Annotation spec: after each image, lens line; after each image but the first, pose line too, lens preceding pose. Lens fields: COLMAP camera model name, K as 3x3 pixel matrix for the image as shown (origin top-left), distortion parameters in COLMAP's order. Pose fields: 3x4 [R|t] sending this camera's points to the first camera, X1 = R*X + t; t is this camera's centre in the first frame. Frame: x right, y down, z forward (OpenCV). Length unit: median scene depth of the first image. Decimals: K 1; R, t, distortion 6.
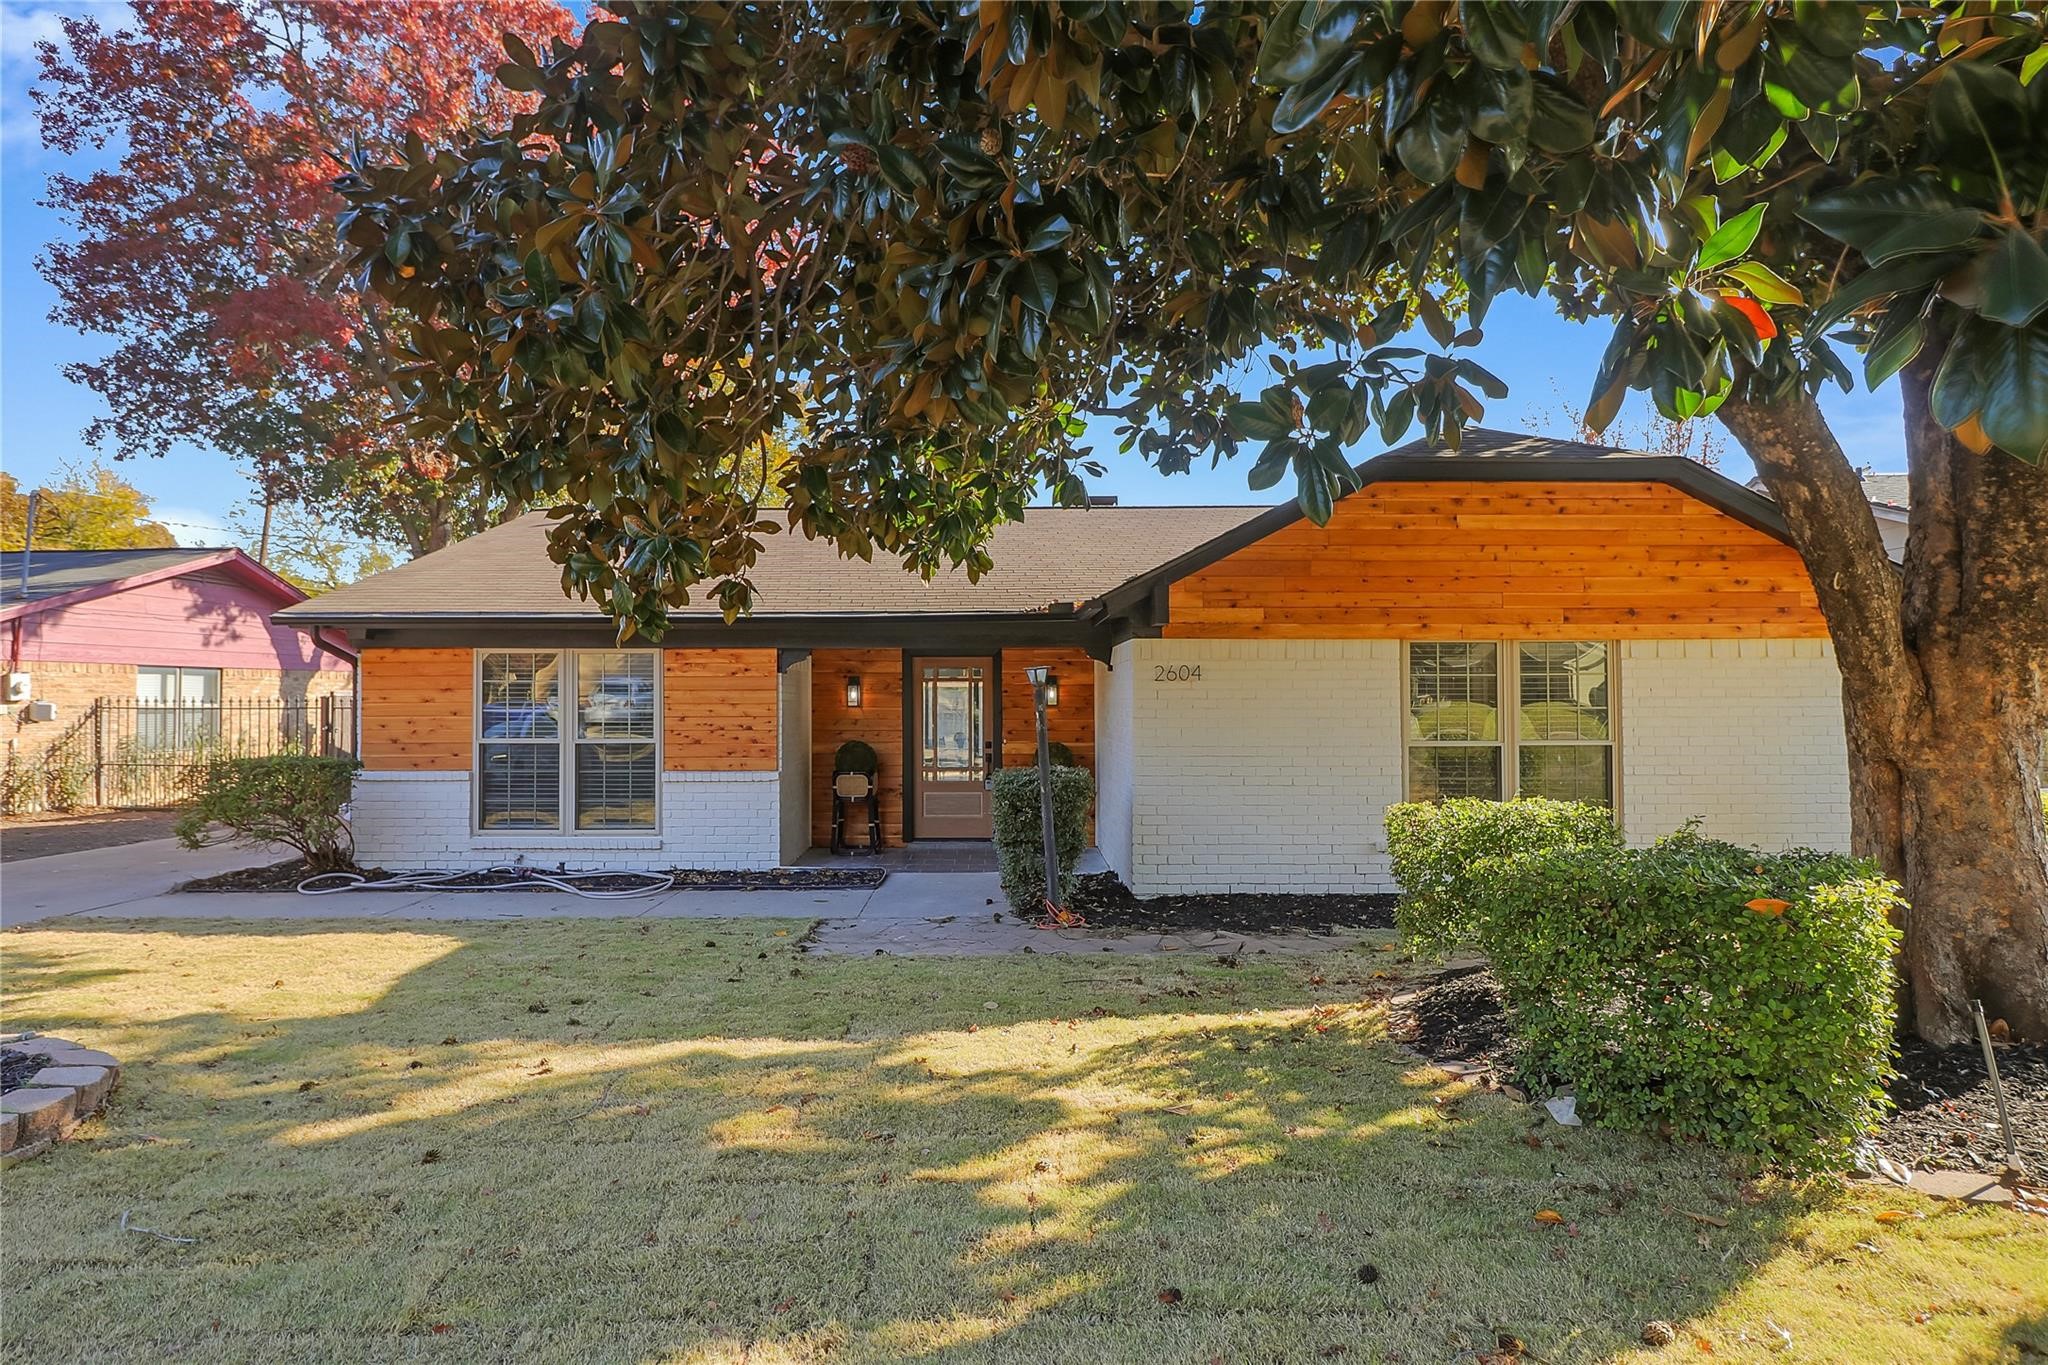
lens RADIAL K [[1125.1, 0, 1001.8], [0, 1125.1, 675.2], [0, 0, 1]] dist [-0.010323, -0.003196]
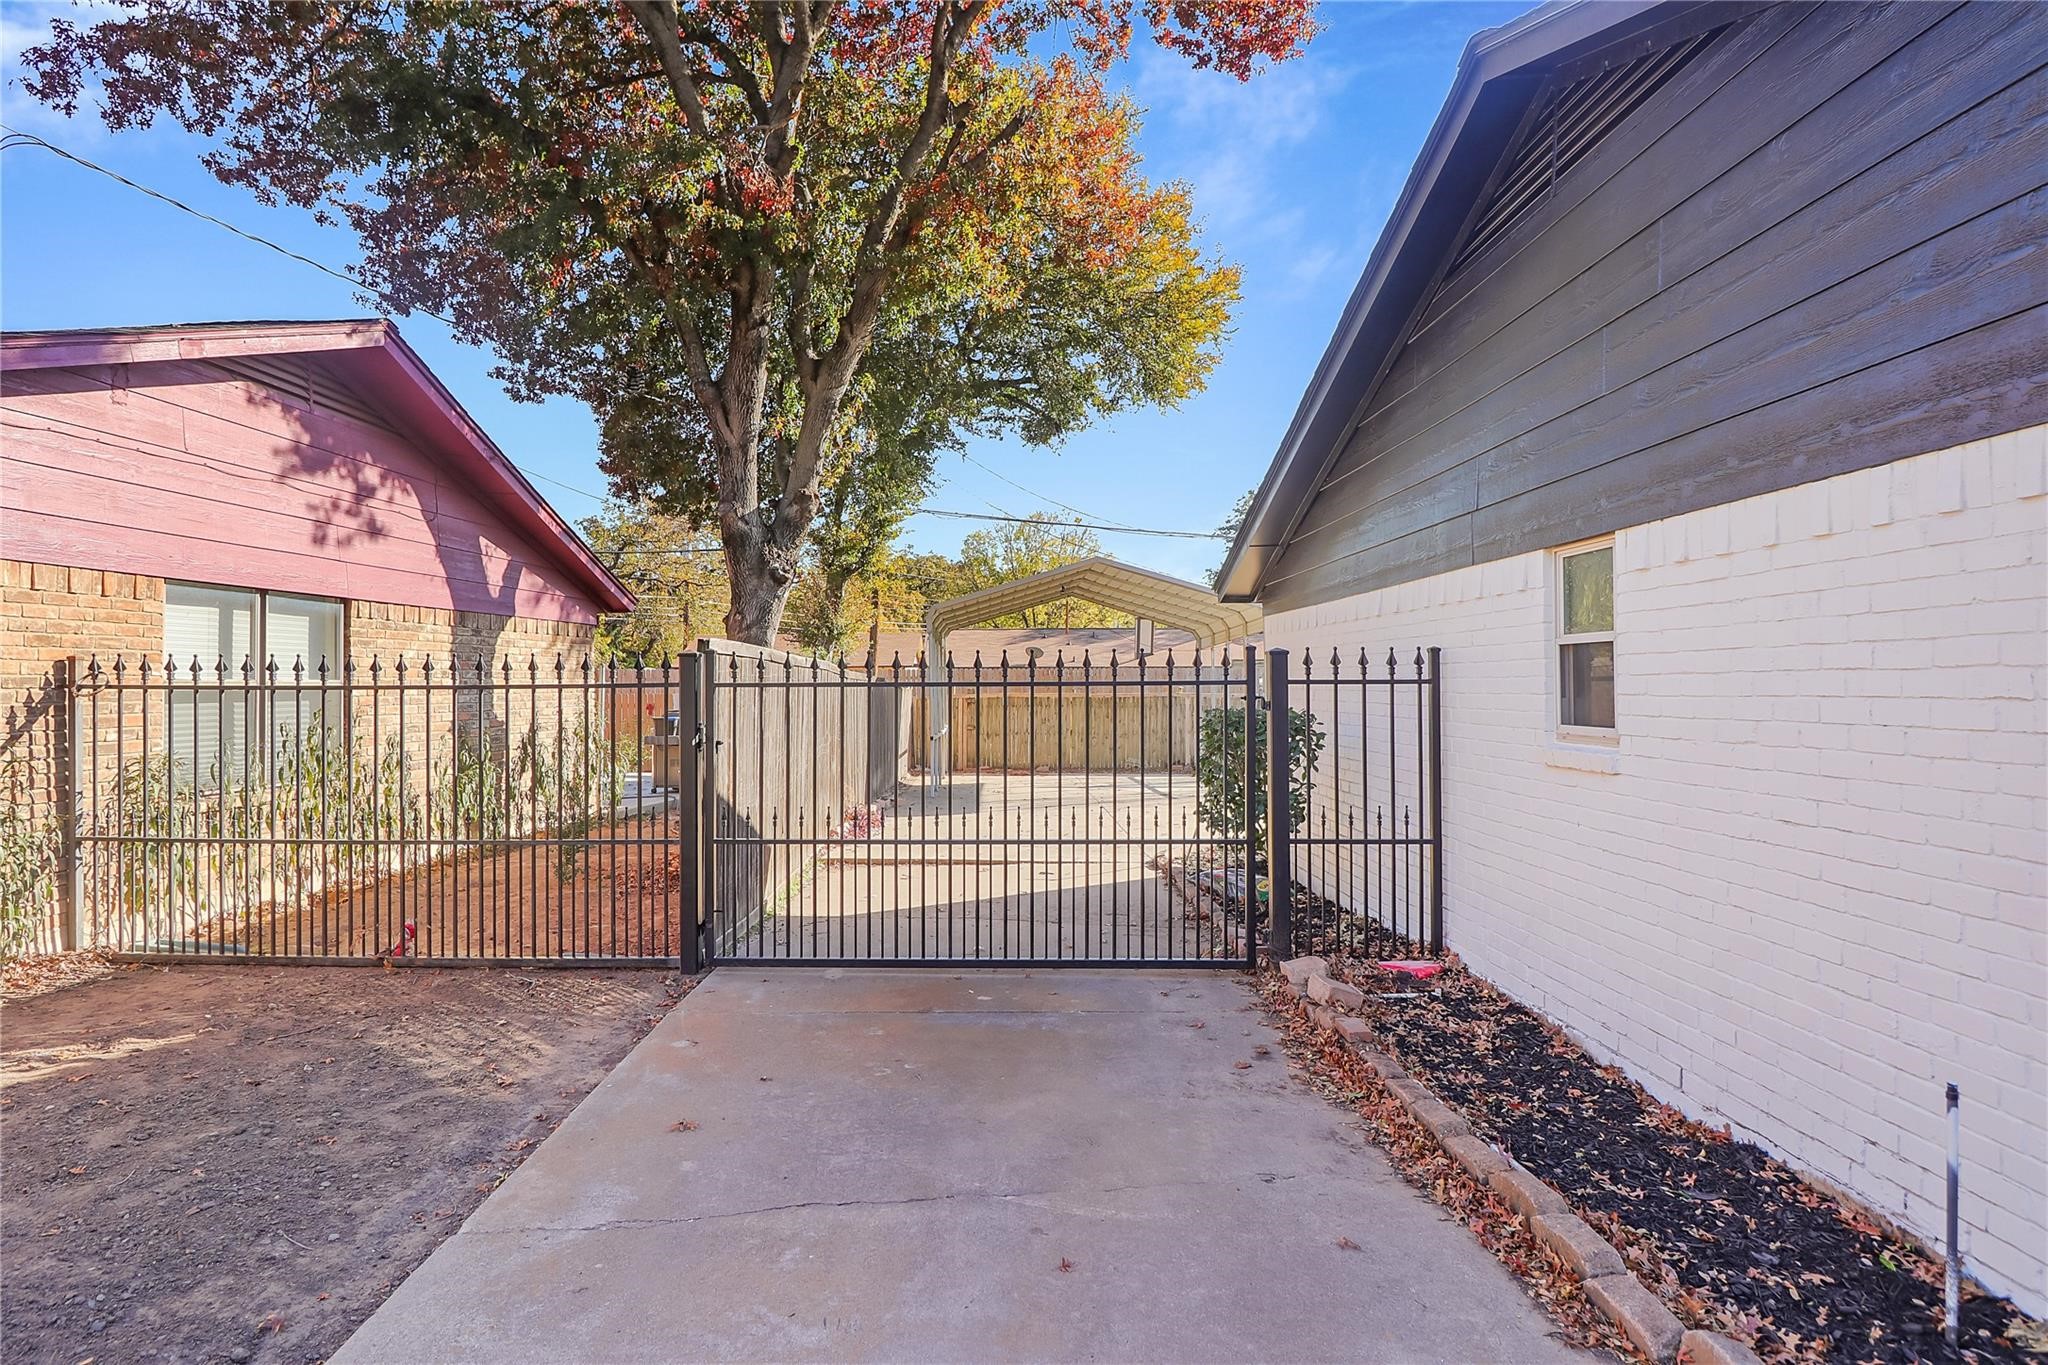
lens RADIAL K [[1150.2, 0, 1030.9], [0, 1150.2, 659.9], [0, 0, 1]] dist [-0.002099, -0.004535]
pose [[0.999994, -0.003402, 0.000255, -0.439505], [0.003399, 0.999927, 0.011593, 0.015424], [-0.000295, -0.011592, 0.999933, 0.557135]]
